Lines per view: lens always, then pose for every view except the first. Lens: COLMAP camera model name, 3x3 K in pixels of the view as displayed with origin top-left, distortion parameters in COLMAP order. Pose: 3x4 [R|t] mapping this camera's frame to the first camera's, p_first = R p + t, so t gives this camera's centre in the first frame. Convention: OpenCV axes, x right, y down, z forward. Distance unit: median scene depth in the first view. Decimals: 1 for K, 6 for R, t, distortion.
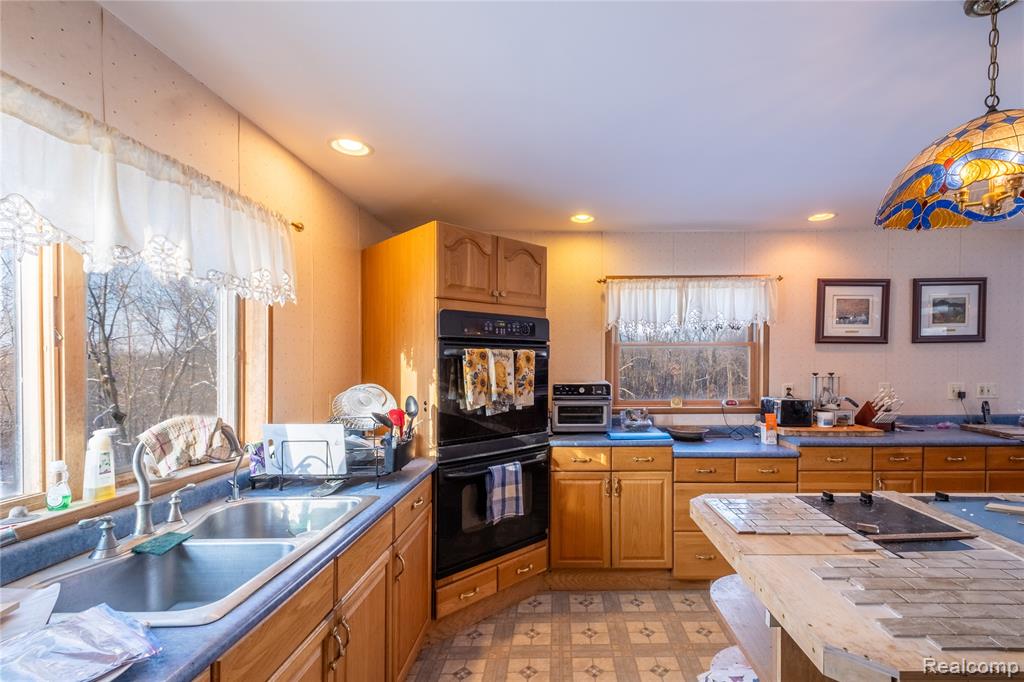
lens RADIAL K [[452.3, 0, 551.8], [0, 452.3, 364.0], [0, 0, 1]] dist [-0.000882, -0.000072]
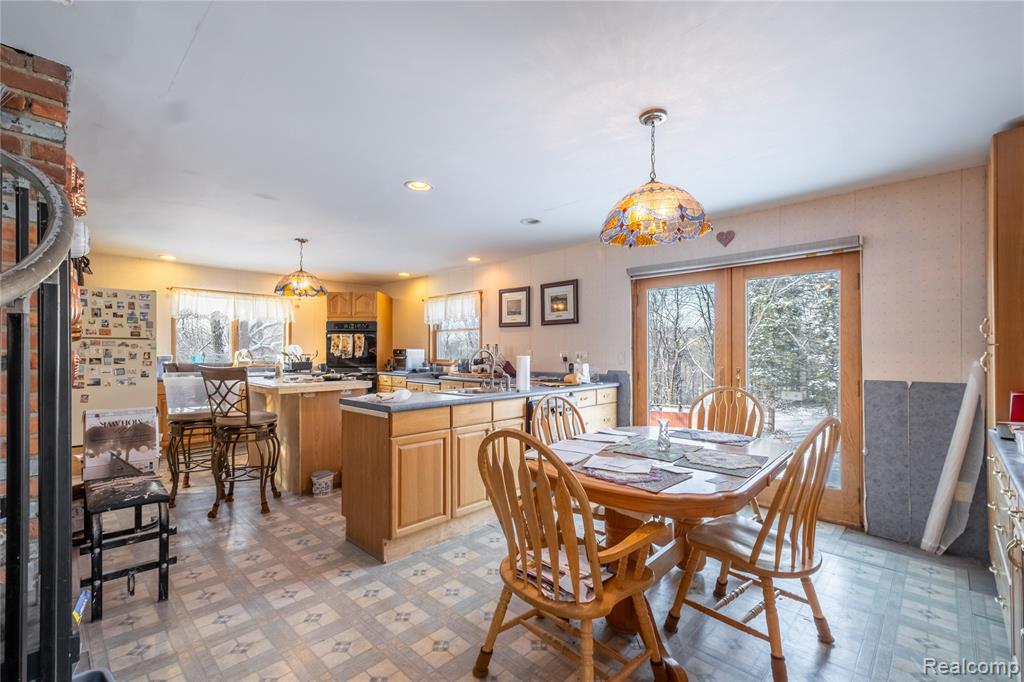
lens RADIAL K [[455.9, 0, 508.9], [0, 455.9, 345.2], [0, 0, 1]] dist [-0.008943, -0.000125]
pose [[0.716046, -0.001671, -0.698052, 1.827415], [-0.007722, 0.999917, -0.010315, 0.039581], [0.698011, 0.012777, 0.715973, -0.206783]]
